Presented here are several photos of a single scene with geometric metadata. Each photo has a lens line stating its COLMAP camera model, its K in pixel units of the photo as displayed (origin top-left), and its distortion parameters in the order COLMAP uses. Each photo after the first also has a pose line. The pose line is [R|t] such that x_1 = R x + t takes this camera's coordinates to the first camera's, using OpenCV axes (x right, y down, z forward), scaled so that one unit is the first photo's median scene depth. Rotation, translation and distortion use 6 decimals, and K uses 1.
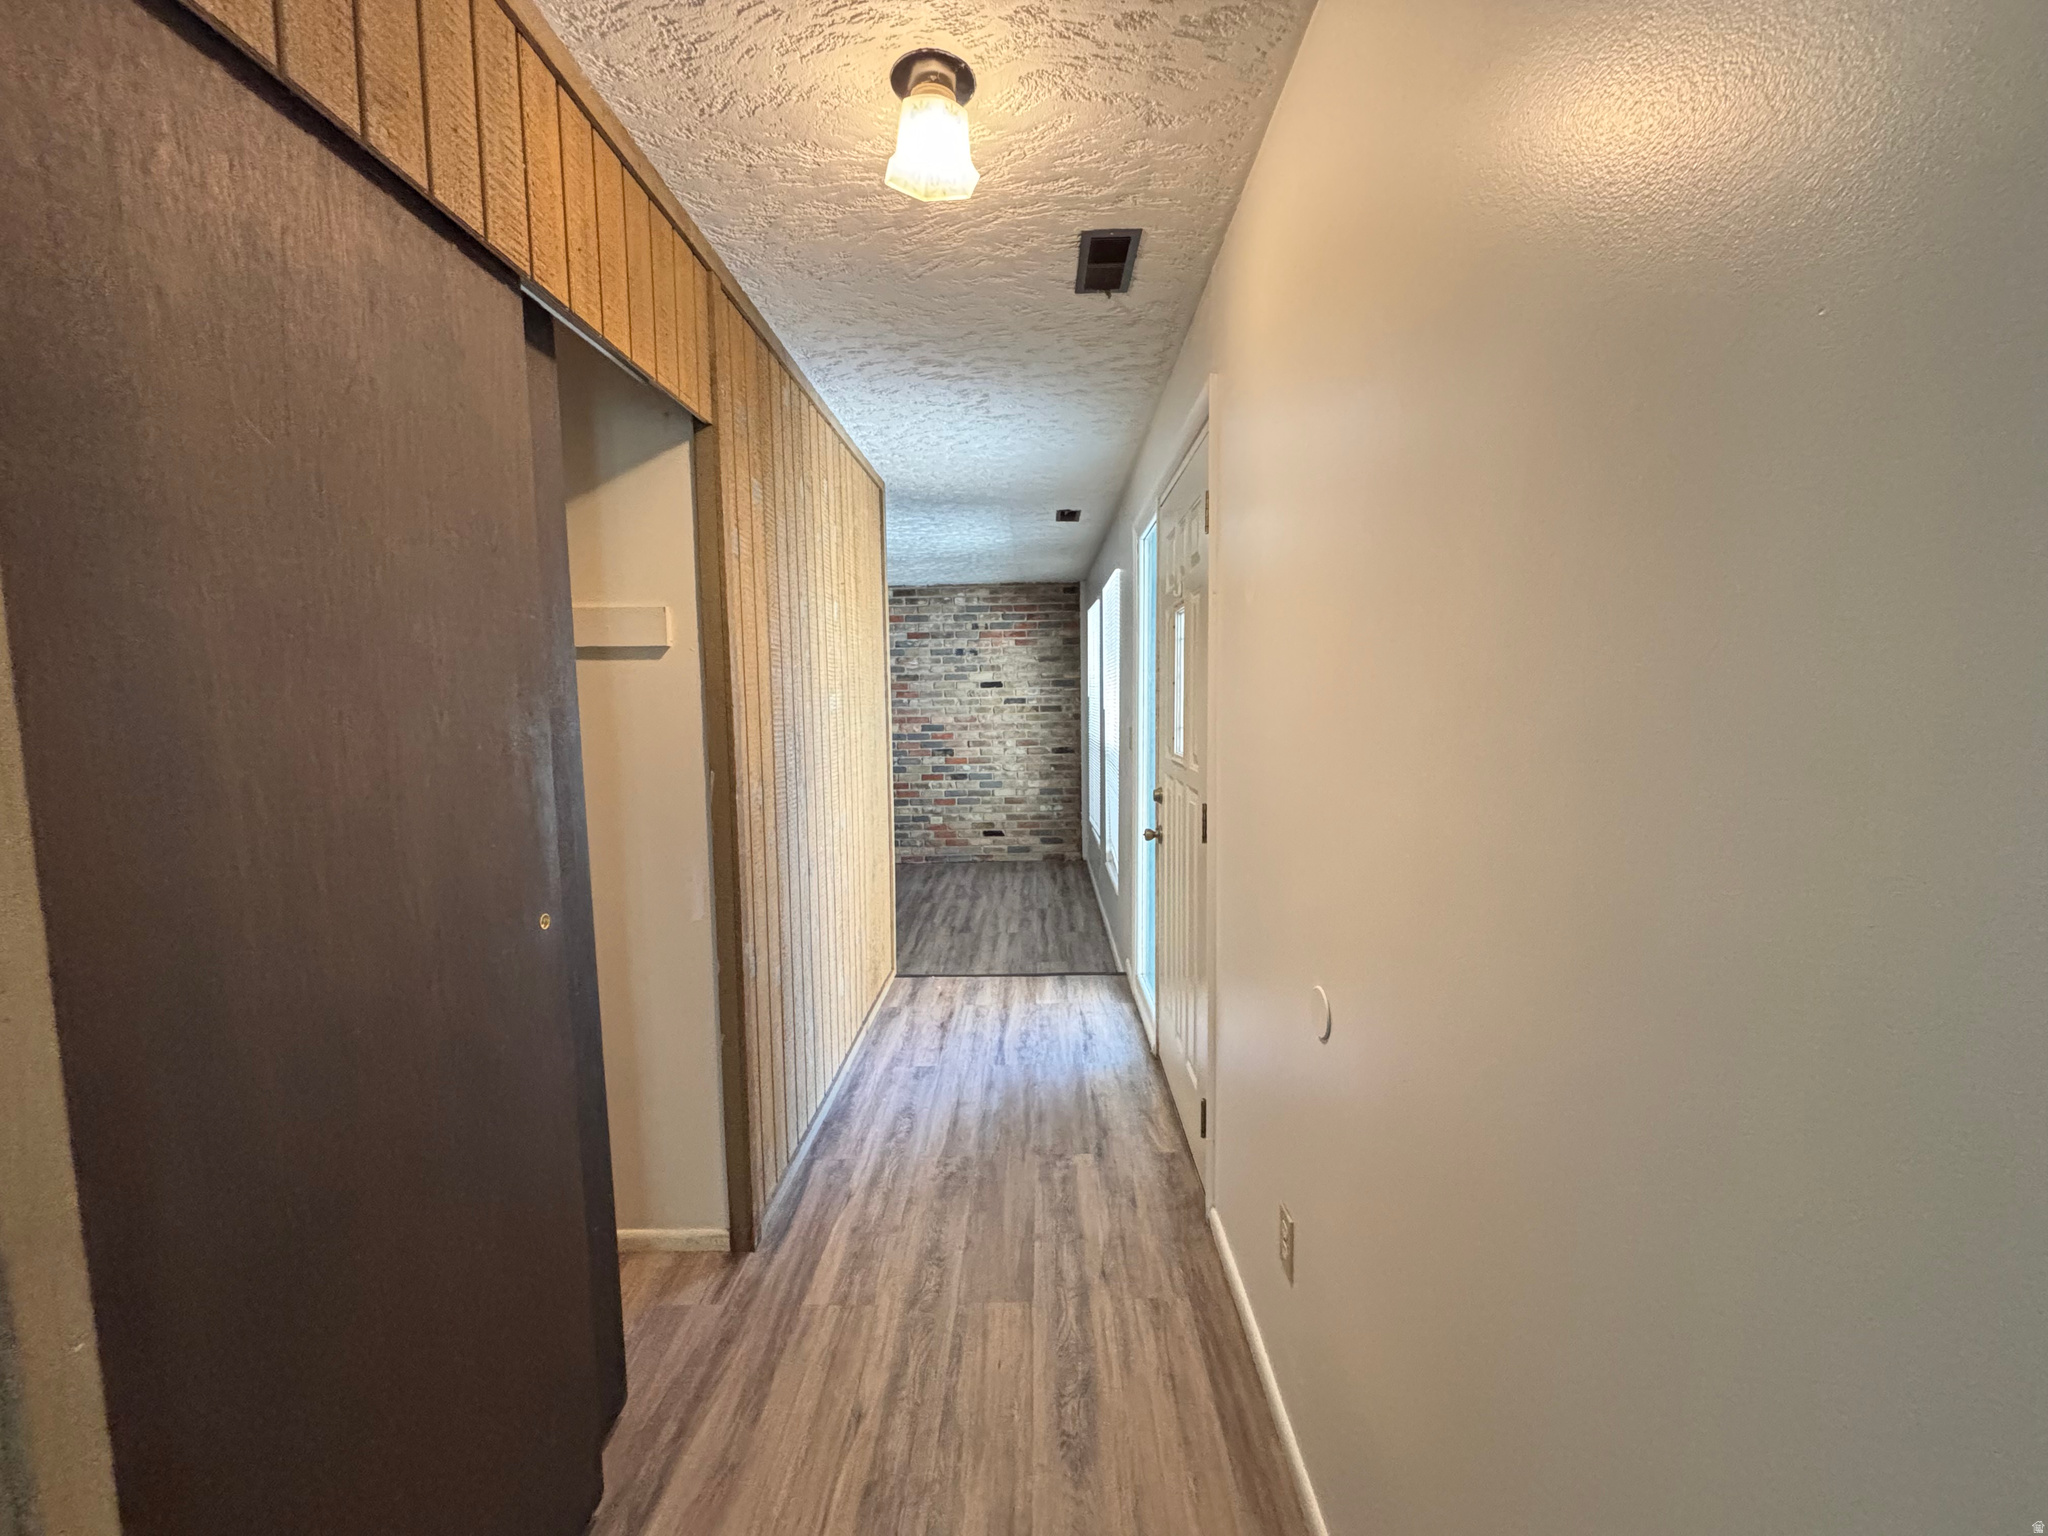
lens RADIAL K [[829.7, 0, 1022.9], [0, 829.7, 766.0], [0, 0, 1]] dist [-0.018675, 0.011261]
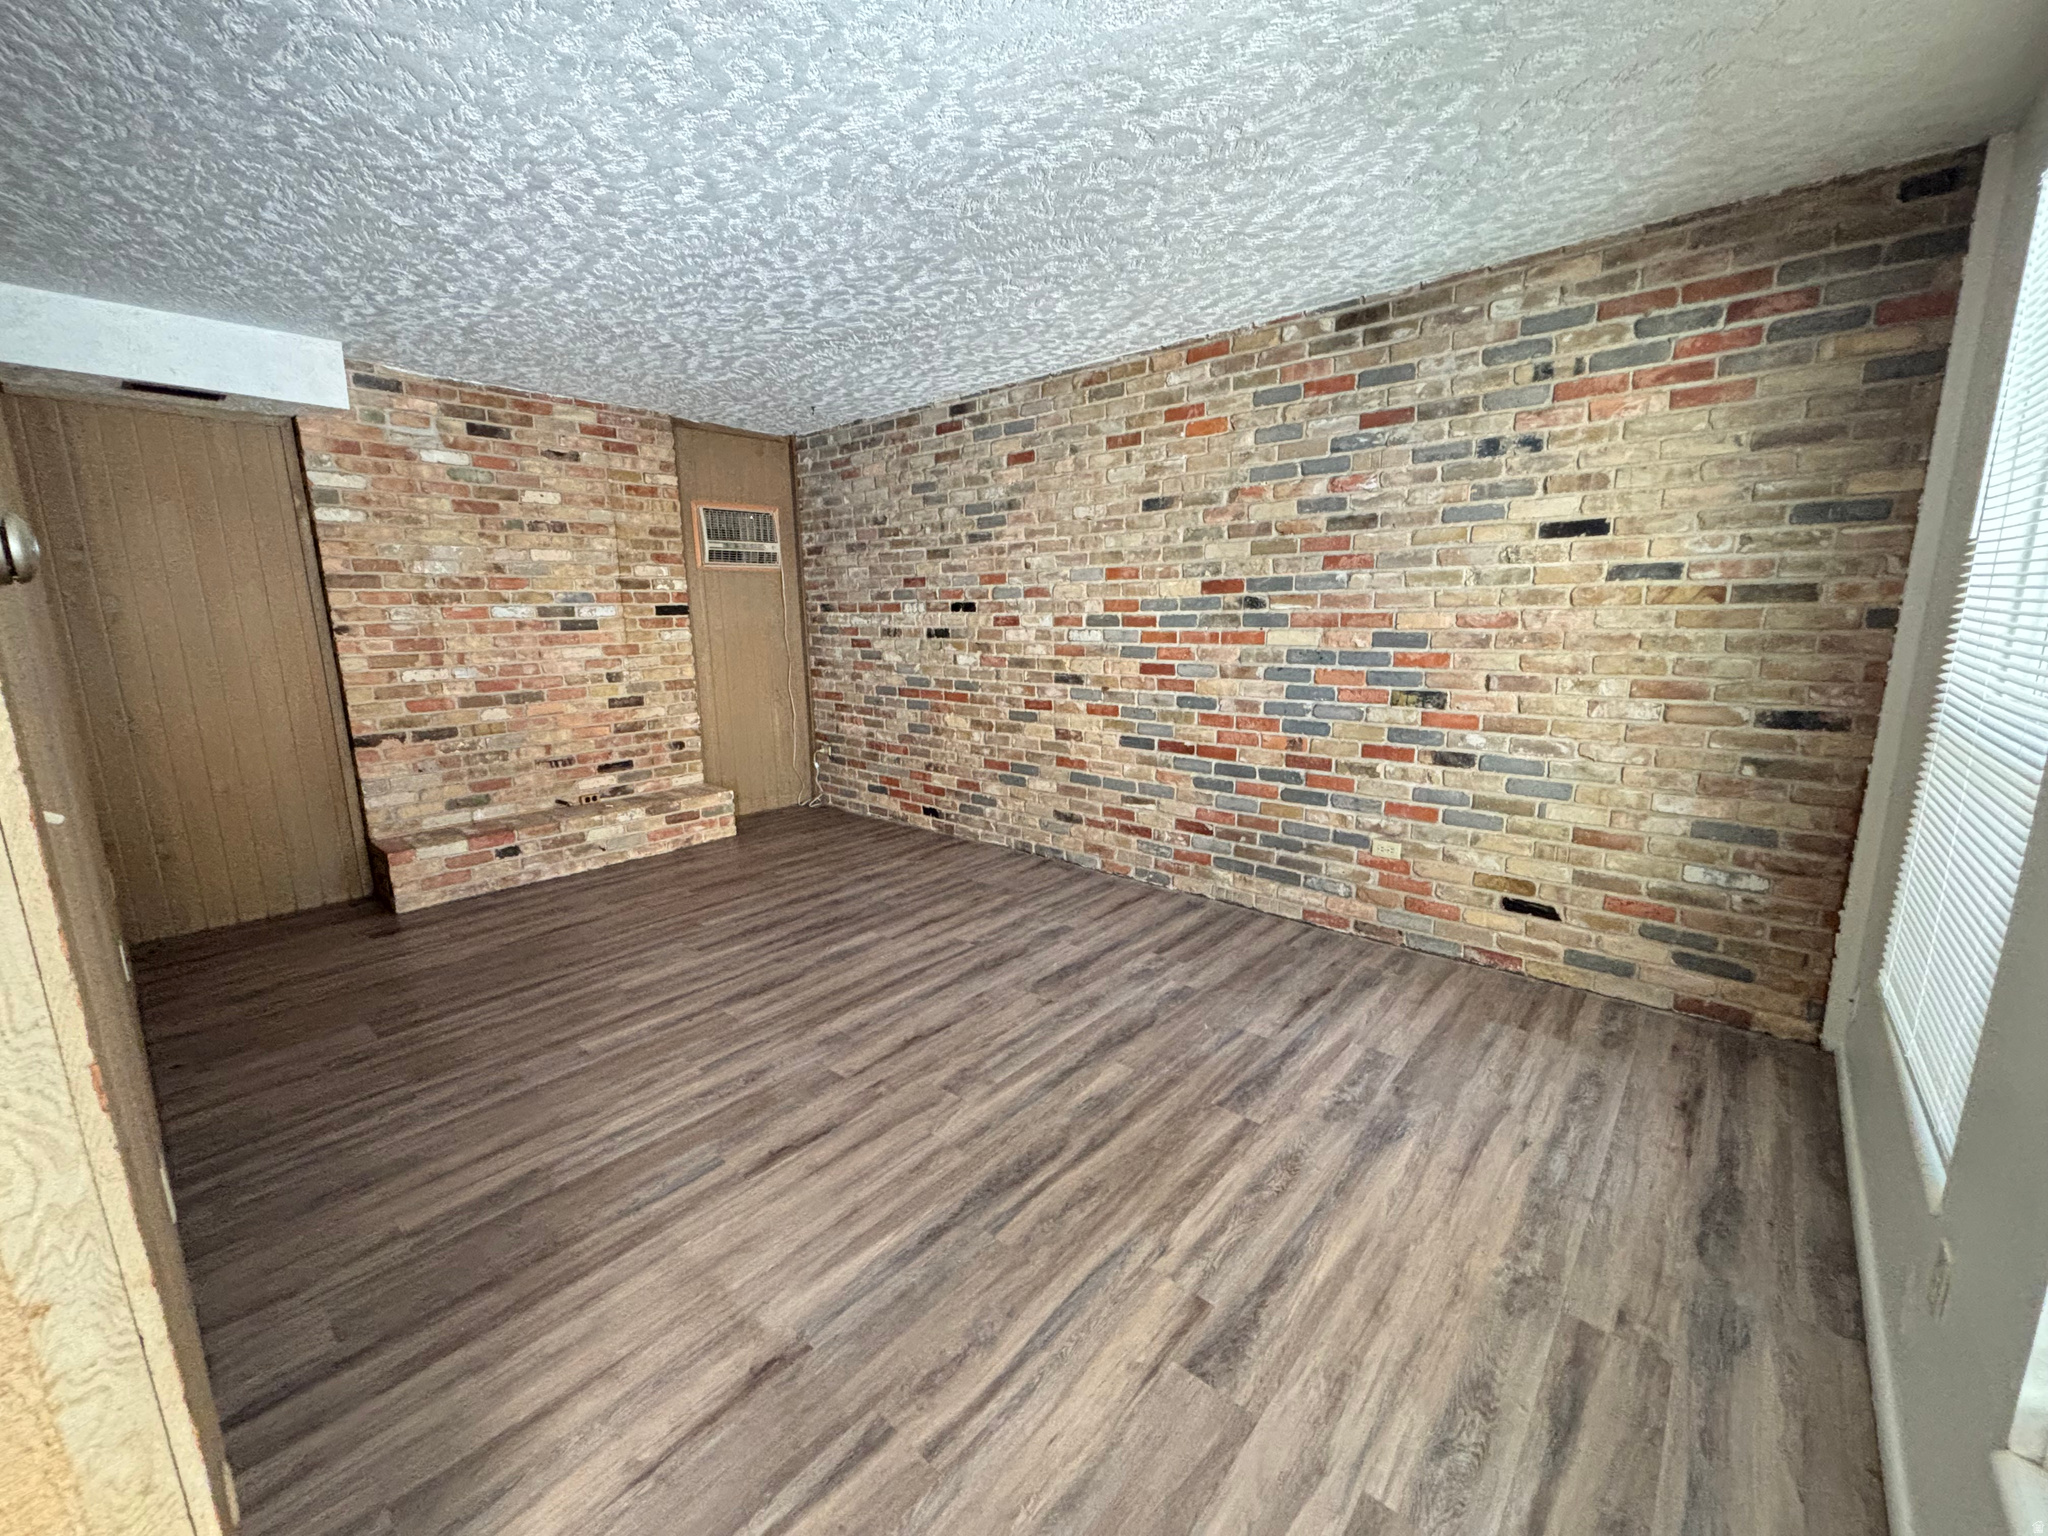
lens RADIAL K [[829.7, 0, 1022.9], [0, 829.7, 766.0], [0, 0, 1]] dist [-0.018675, 0.011261]
pose [[0.757773, 0.130687, -0.639297, 0.025444], [-0.053975, 0.988935, 0.138183, -0.029818], [0.650282, -0.070206, 0.756442, 0.546118]]
